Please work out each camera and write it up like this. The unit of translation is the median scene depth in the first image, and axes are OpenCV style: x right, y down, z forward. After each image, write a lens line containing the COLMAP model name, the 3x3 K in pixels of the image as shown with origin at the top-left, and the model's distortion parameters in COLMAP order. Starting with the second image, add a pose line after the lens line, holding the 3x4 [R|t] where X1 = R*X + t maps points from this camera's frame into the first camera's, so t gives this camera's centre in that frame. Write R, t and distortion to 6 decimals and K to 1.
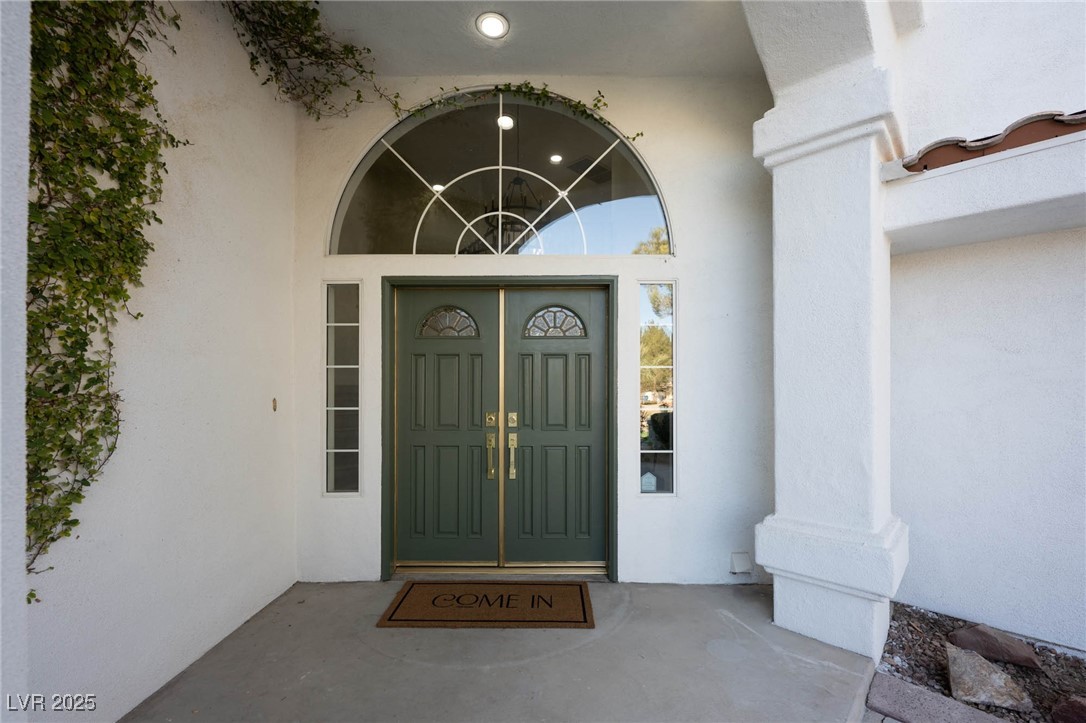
lens RADIAL K [[446.3, 0, 535.7], [0, 446.3, 382.4], [0, 0, 1]] dist [-0.003869, -0.000390]
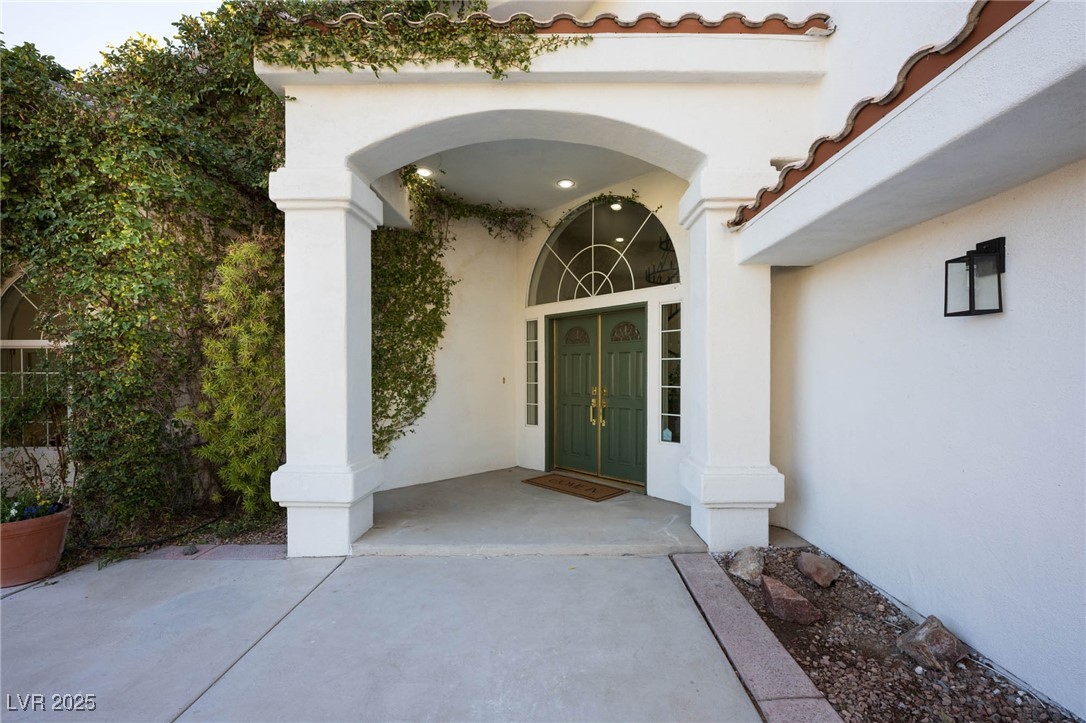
lens RADIAL K [[459.6, 0, 552.8], [0, 459.6, 371.9], [0, 0, 1]] dist [-0.002495, 0.000060]
pose [[0.699062, -0.000361, -0.715061, 1.106888], [0.007721, 0.999945, 0.007044, -0.004364], [0.715020, -0.010445, 0.699026, -0.374460]]
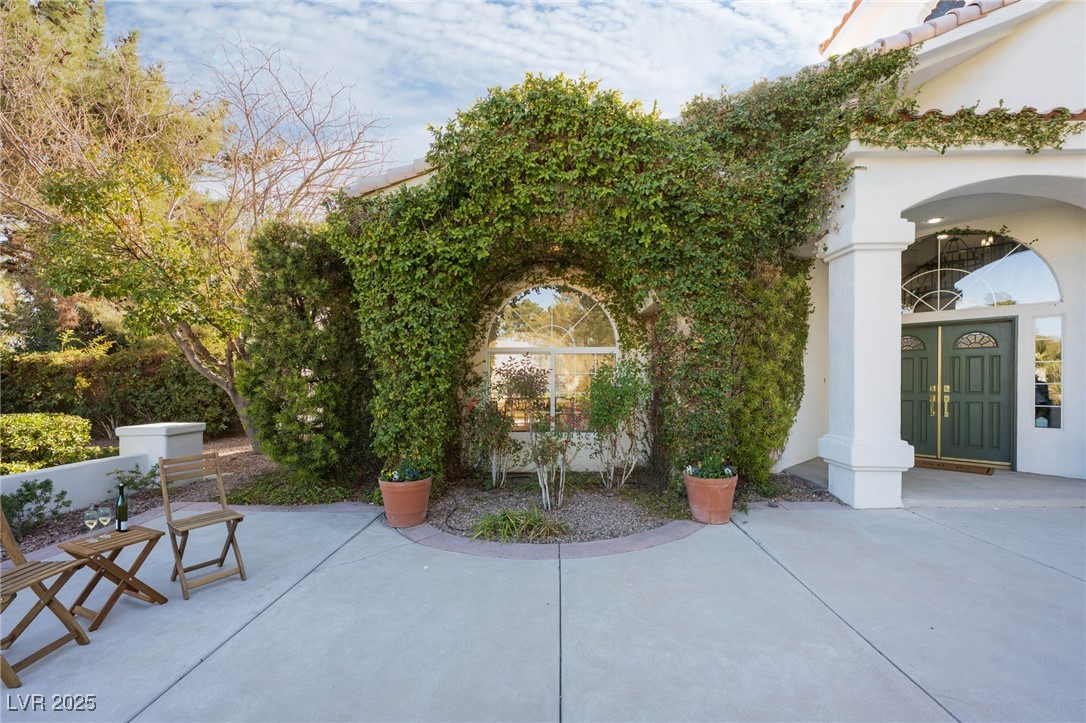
lens RADIAL K [[446.3, 0, 541.0], [0, 446.3, 380.0], [0, 0, 1]] dist [-0.003869, -0.000390]
pose [[0.680645, 0.002962, -0.732607, 0.187867], [0.010151, 0.999858, 0.013474, -0.003995], [0.732543, -0.016608, 0.680519, -1.864665]]
